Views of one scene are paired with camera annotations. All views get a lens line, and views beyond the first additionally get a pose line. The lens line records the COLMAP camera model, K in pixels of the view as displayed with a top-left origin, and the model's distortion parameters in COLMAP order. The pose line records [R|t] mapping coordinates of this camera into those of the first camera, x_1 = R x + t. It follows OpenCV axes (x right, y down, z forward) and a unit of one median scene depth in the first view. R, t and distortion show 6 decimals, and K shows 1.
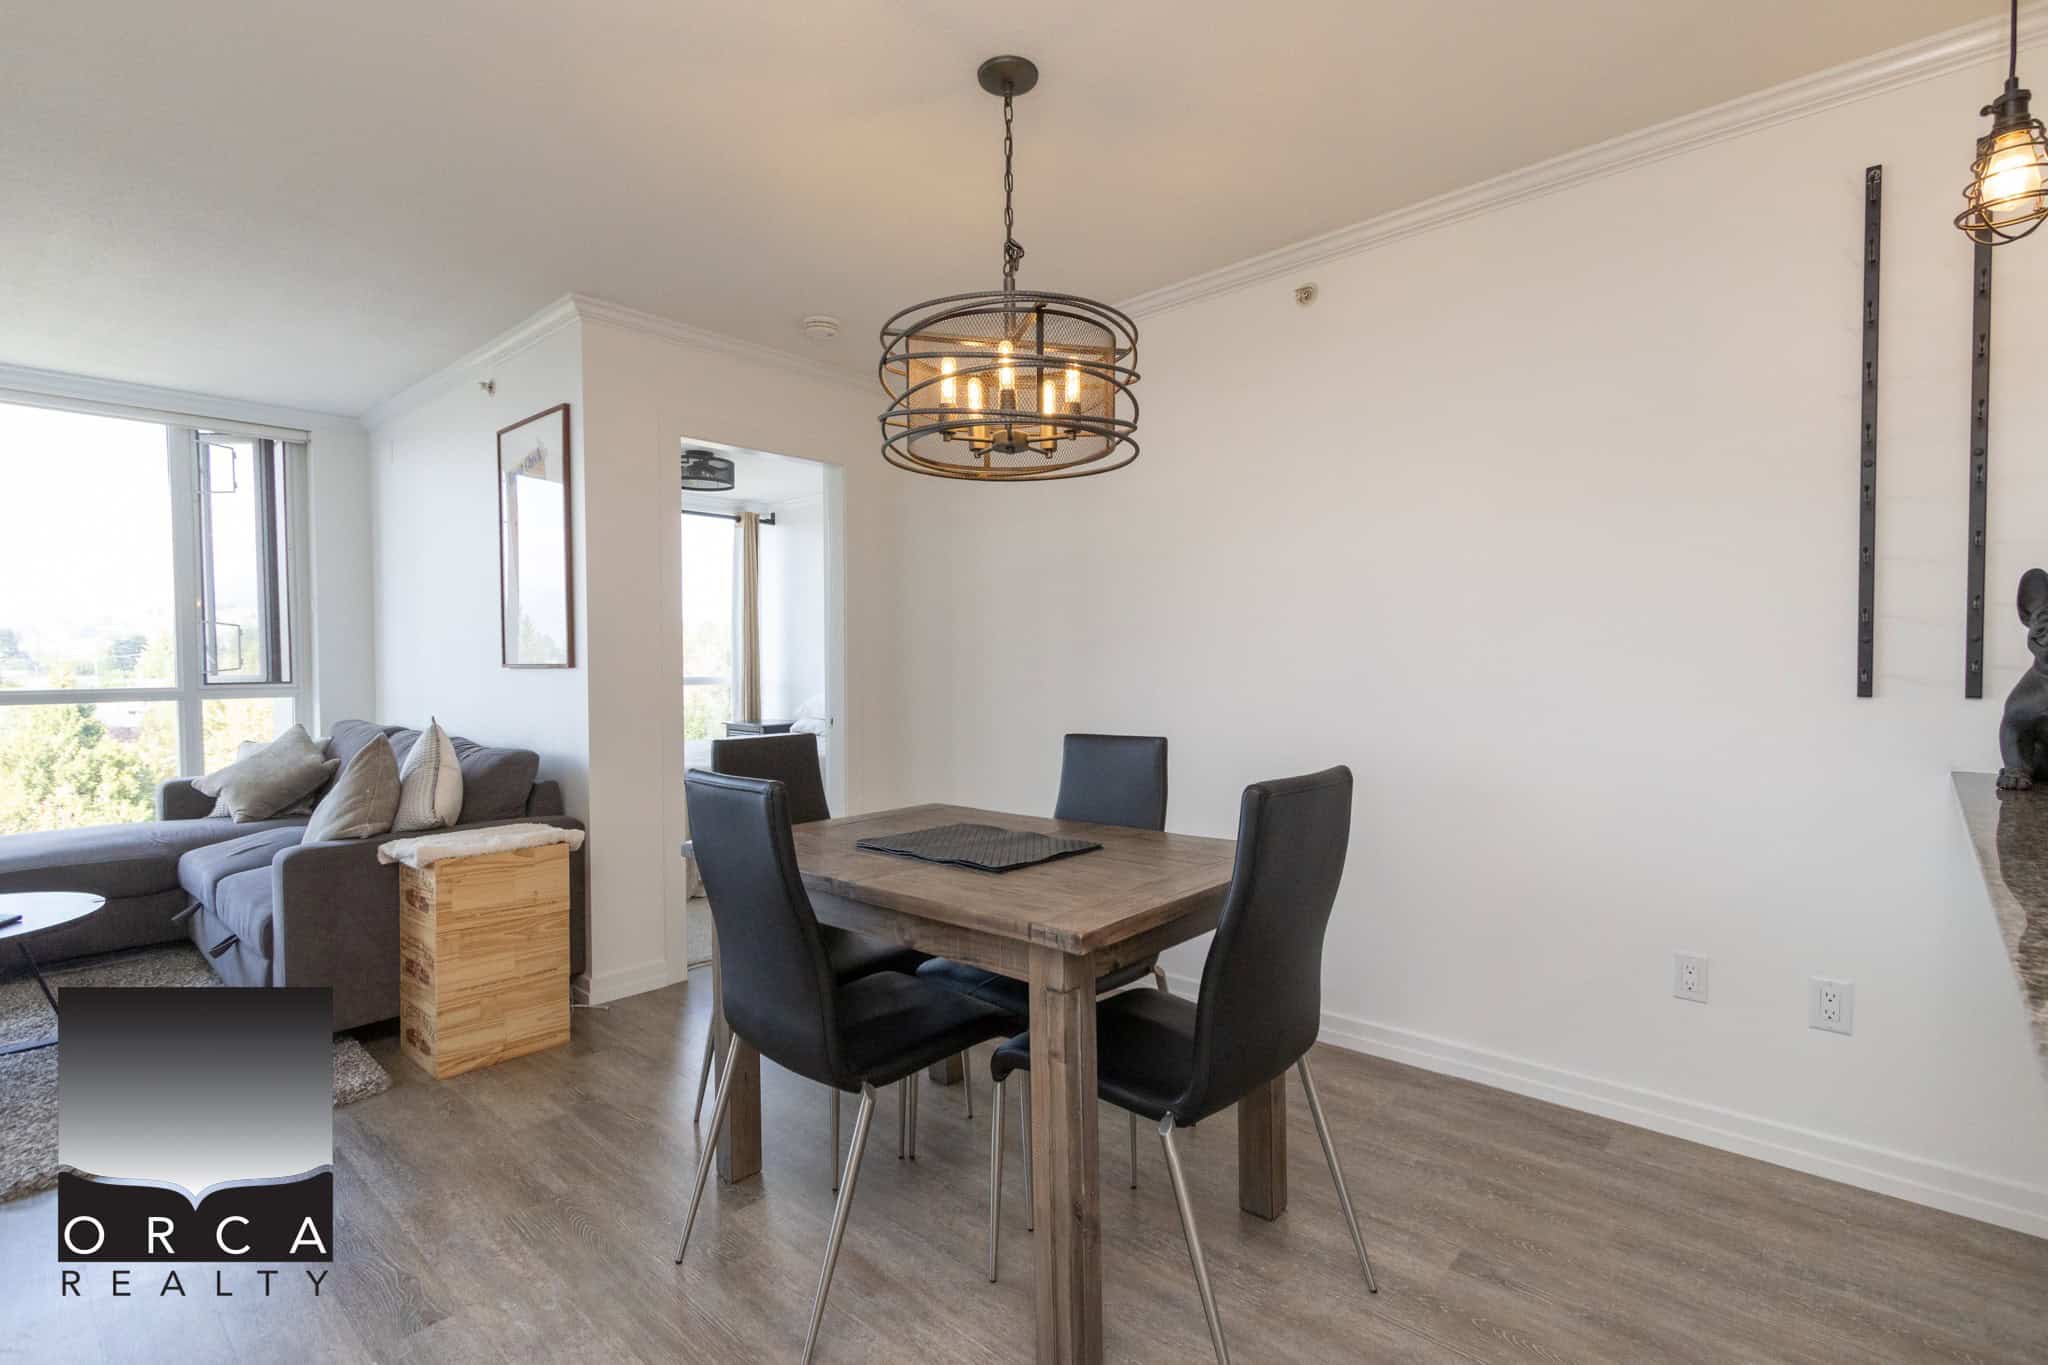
lens RADIAL K [[965.0, 0, 1037.8], [0, 965.0, 689.5], [0, 0, 1]] dist [0.003759, -0.000550]
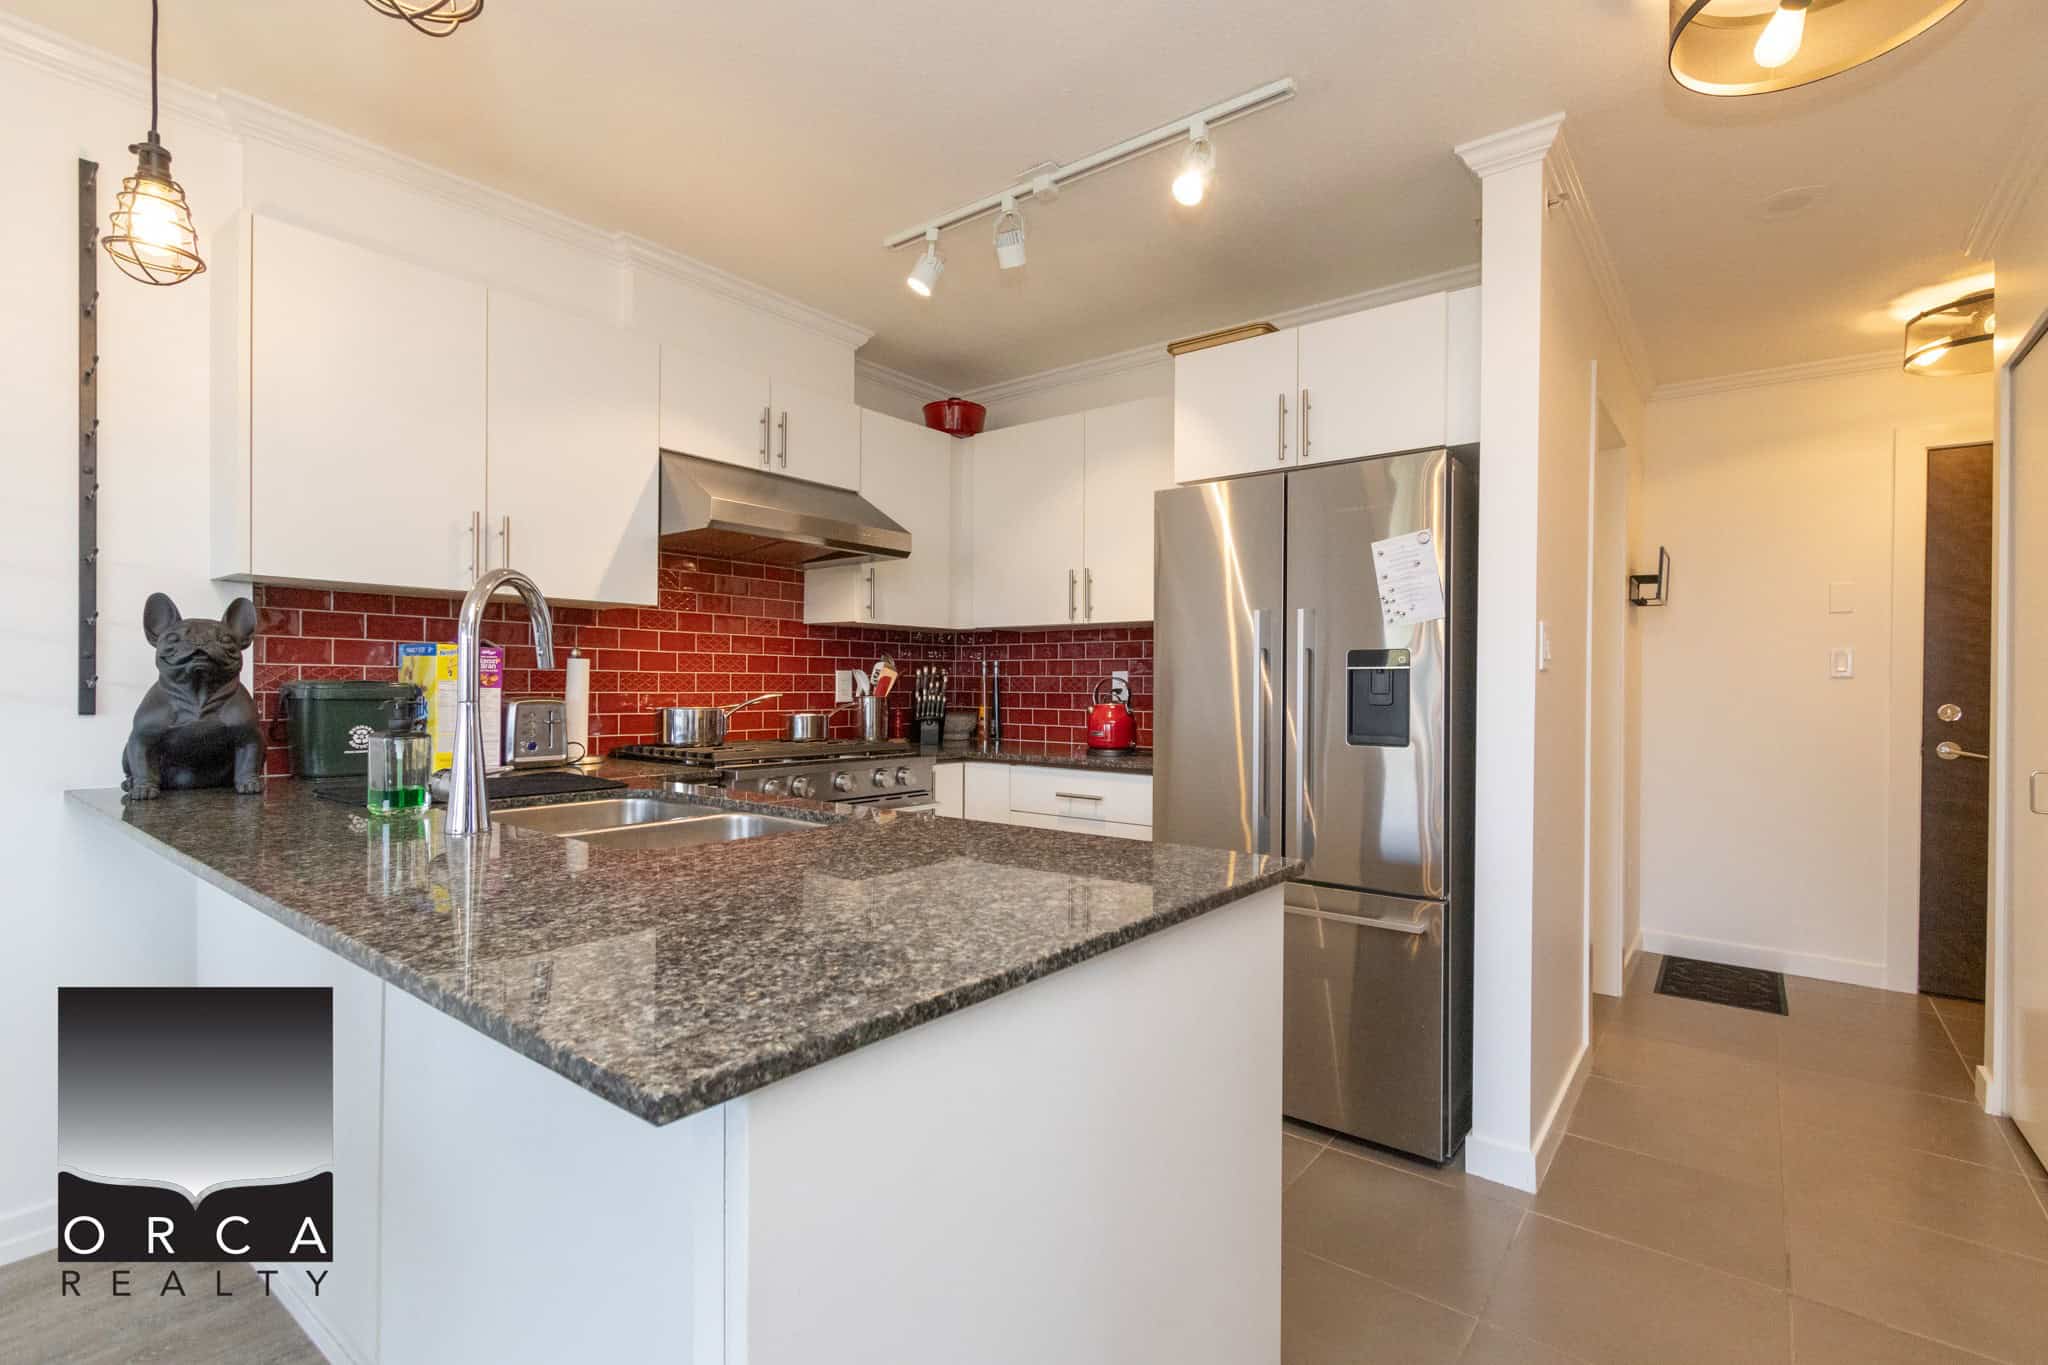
lens RADIAL K [[939.2, 0, 1035.2], [0, 939.2, 688.4], [0, 0, 1]] dist [0.010645, -0.000279]
pose [[-0.072657, 0.000949, 0.997357, -0.054076], [0.017605, 0.999845, 0.000331, -0.001027], [-0.997202, 0.017583, -0.072663, 0.060532]]
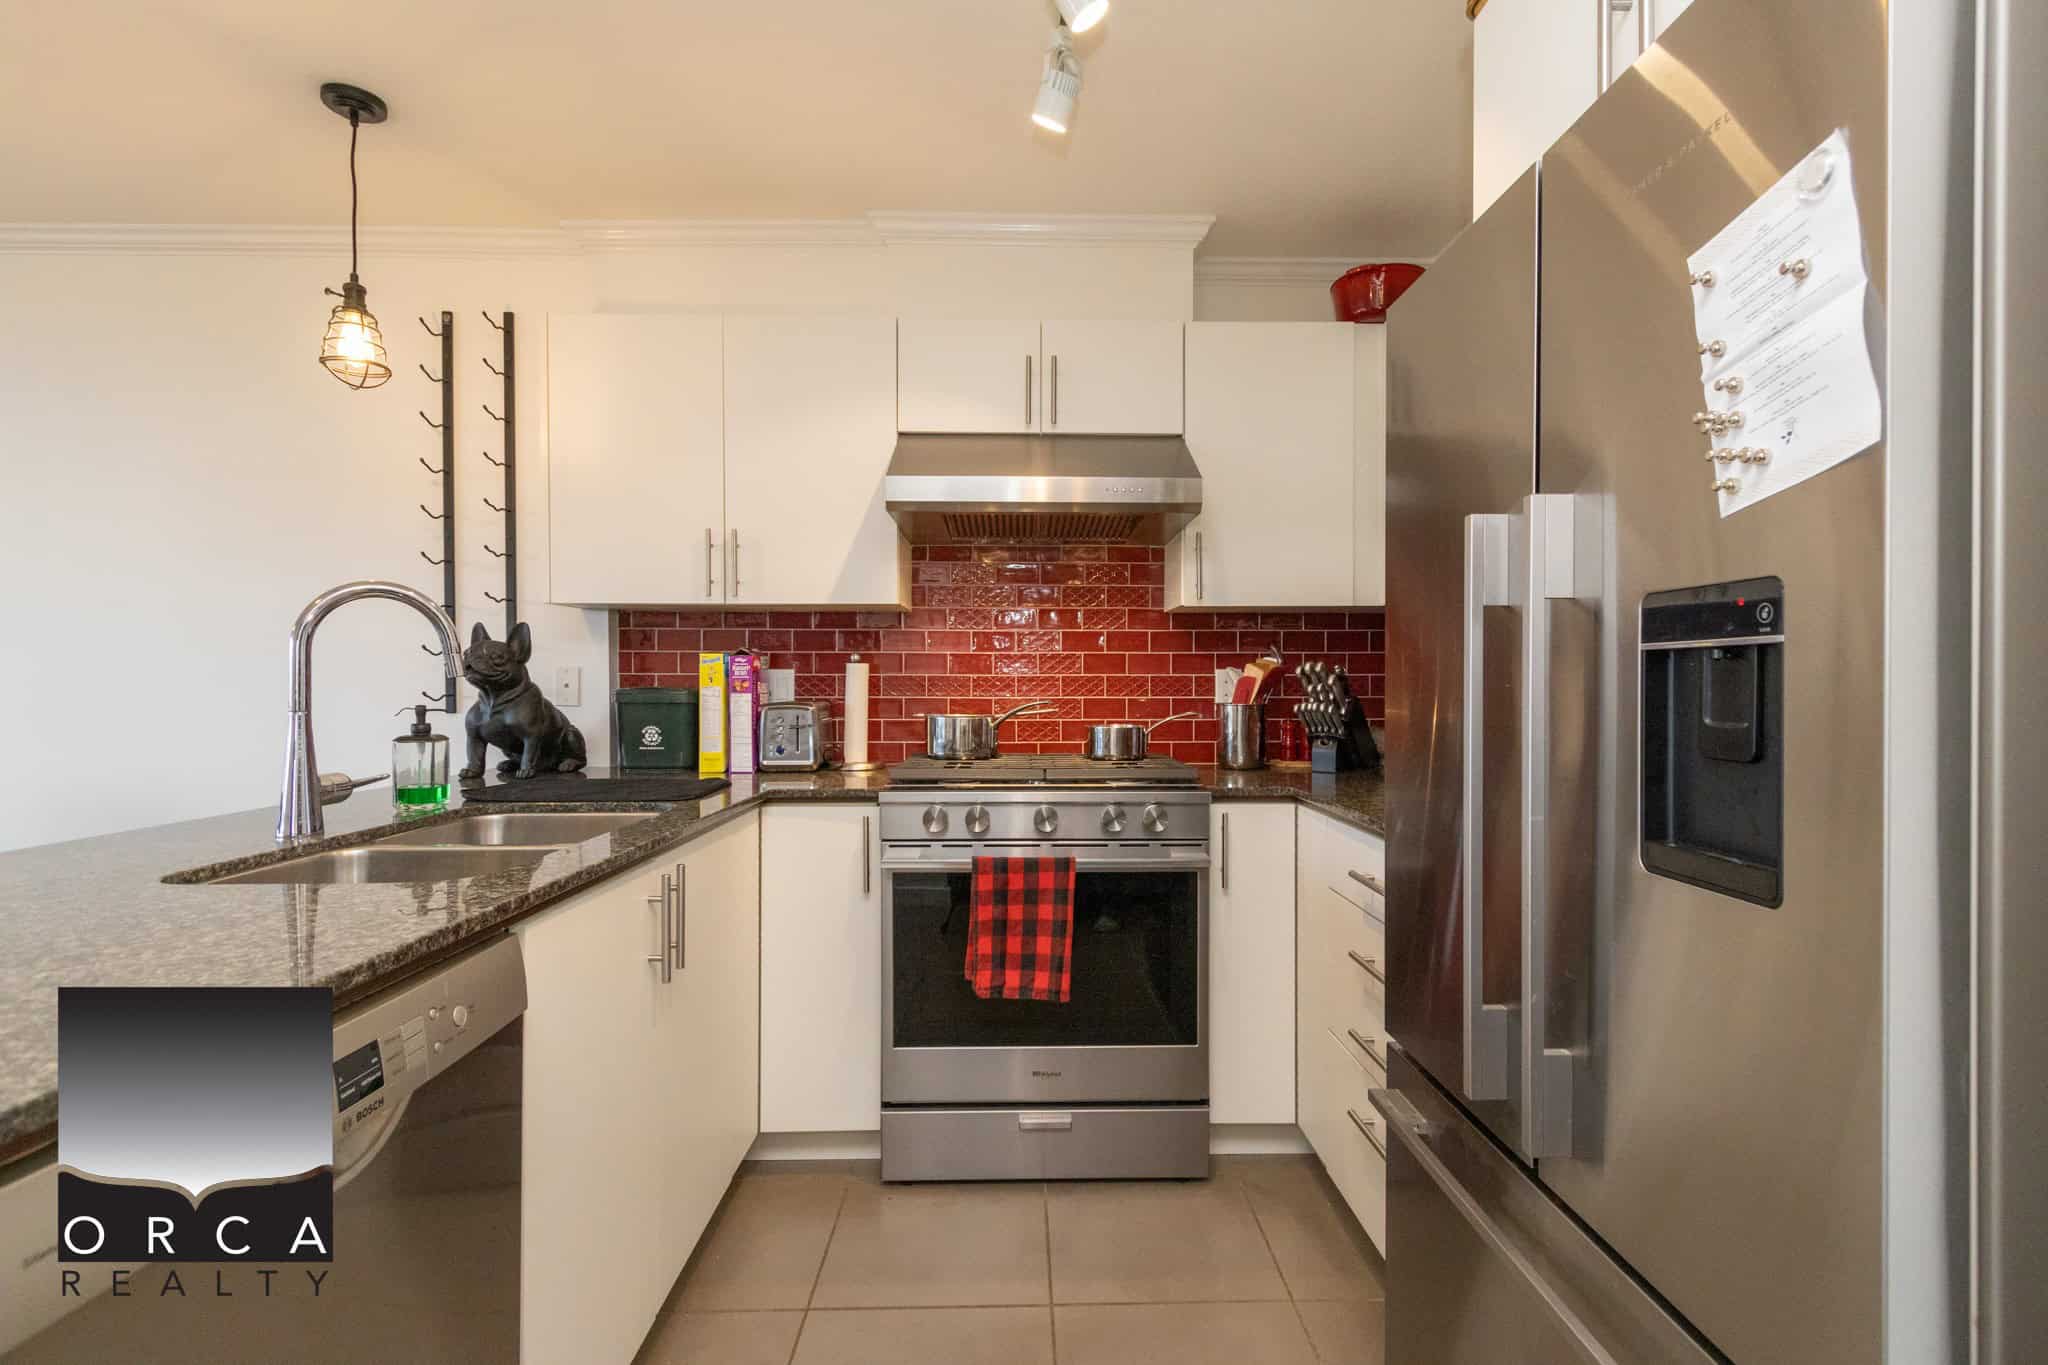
lens RADIAL K [[939.2, 0, 1035.2], [0, 939.2, 688.4], [0, 0, 1]] dist [0.010645, -0.000279]
pose [[0.728899, -0.001201, 0.684620, 0.395542], [0.013383, 0.999832, -0.012494, 0.000326], [-0.684491, 0.018269, 0.728793, -0.334644]]
